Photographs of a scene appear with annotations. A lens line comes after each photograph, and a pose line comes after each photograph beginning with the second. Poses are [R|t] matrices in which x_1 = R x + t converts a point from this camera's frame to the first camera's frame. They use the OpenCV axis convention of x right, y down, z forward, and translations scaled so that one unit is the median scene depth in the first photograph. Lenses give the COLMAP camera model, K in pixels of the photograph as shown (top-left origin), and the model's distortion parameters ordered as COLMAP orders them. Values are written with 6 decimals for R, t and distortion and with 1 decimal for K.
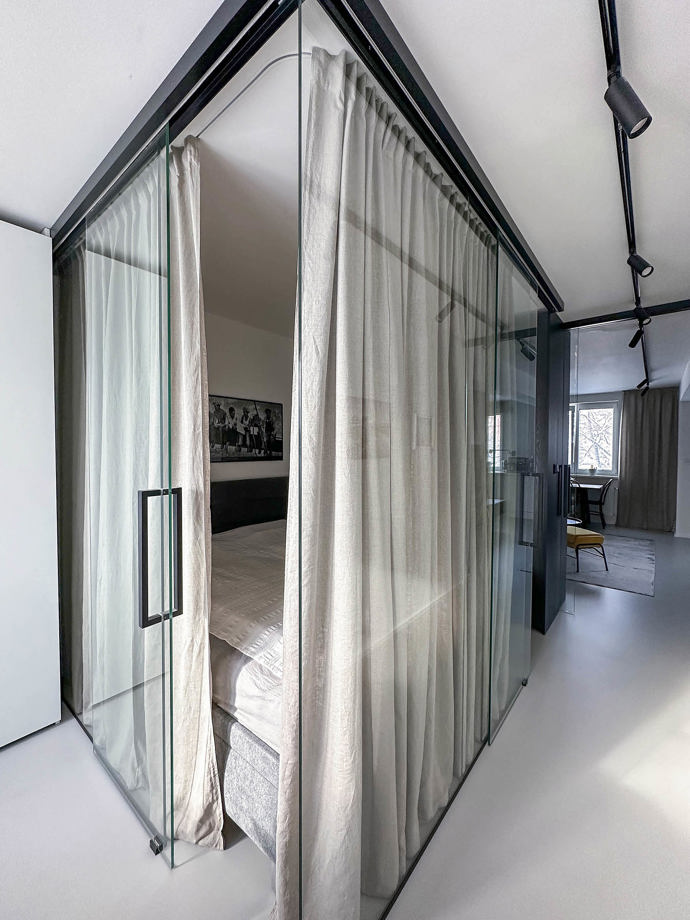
lens RADIAL K [[369.9, 0, 370.4], [0, 369.9, 453.1], [0, 0, 1]] dist [-0.005150, -0.000114]
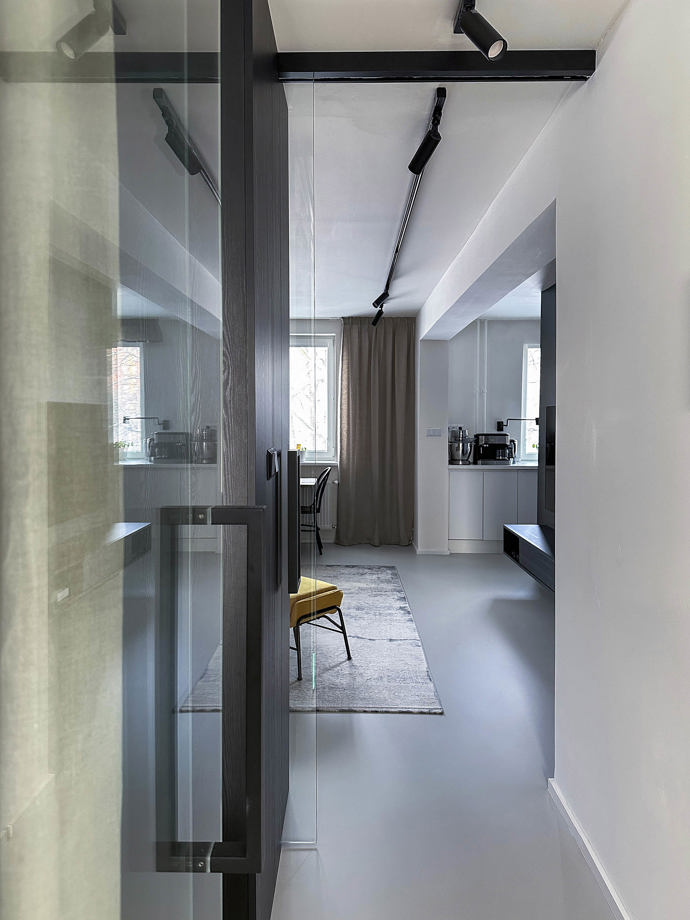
lens RADIAL K [[641.4, 0, 346.2], [0, 641.4, 456.4], [0, 0, 1]] dist [0.039034, -0.000432]
pose [[0.804291, -0.037390, 0.593058, 0.078997], [0.008426, 0.998636, 0.051533, 0.001936], [-0.594175, -0.036450, 0.803509, 0.185104]]
